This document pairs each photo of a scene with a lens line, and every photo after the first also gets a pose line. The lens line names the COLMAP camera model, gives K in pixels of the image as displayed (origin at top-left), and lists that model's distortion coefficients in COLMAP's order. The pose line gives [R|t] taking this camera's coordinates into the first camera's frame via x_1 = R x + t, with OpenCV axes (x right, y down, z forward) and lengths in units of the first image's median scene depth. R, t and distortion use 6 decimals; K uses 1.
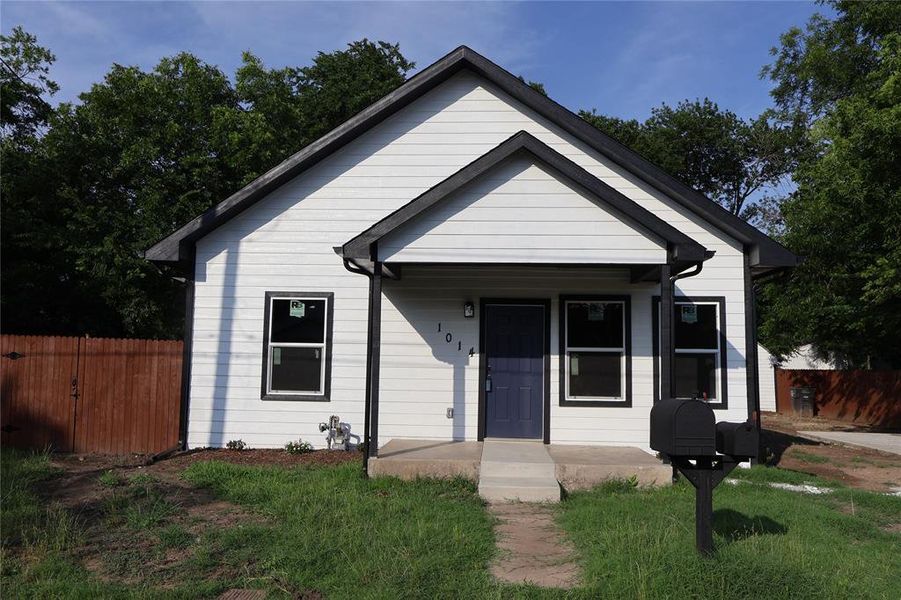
lens RADIAL K [[730.2, 0, 450.5], [0, 730.2, 300.0], [0, 0, 1]] dist [-0.007079, 0.002998]
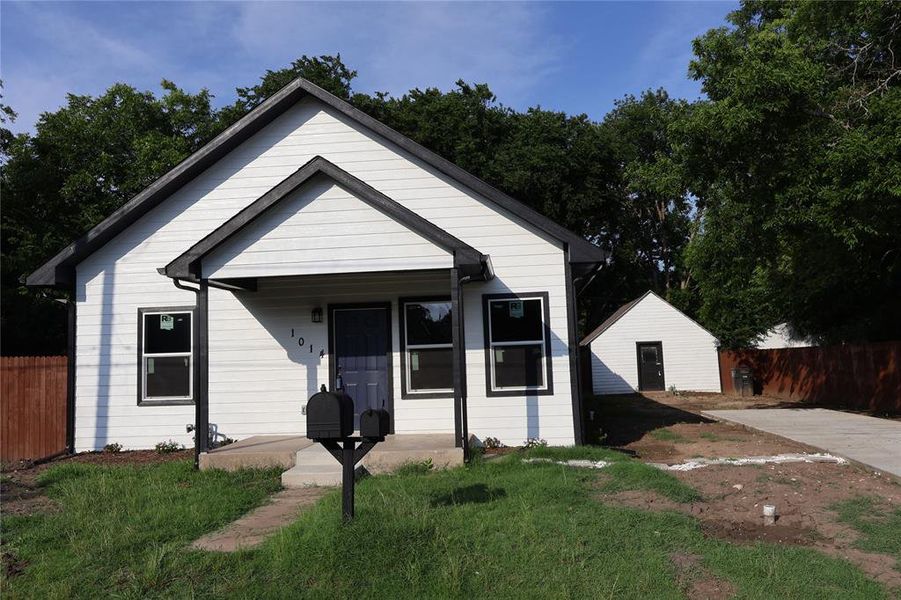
lens RADIAL K [[730.2, 0, 450.5], [0, 730.2, 300.0], [0, 0, 1]] dist [-0.007079, 0.002998]
pose [[0.998134, -0.051649, -0.032557, 0.261956], [0.051888, 0.998631, 0.006552, -0.006474], [0.032174, -0.008229, 0.999448, -0.090879]]
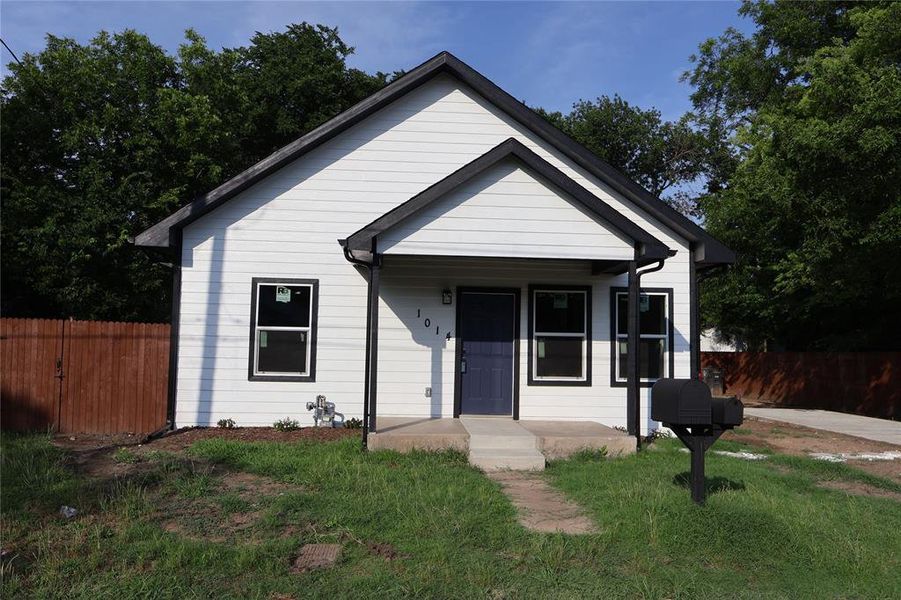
lens RADIAL K [[730.2, 0, 450.5], [0, 730.2, 300.0], [0, 0, 1]] dist [-0.007079, 0.002998]
pose [[0.992328, 0.010508, 0.123188, -0.102537], [-0.013691, 0.999593, 0.025016, -0.009771], [-0.122875, -0.026511, 0.992068, -0.075996]]
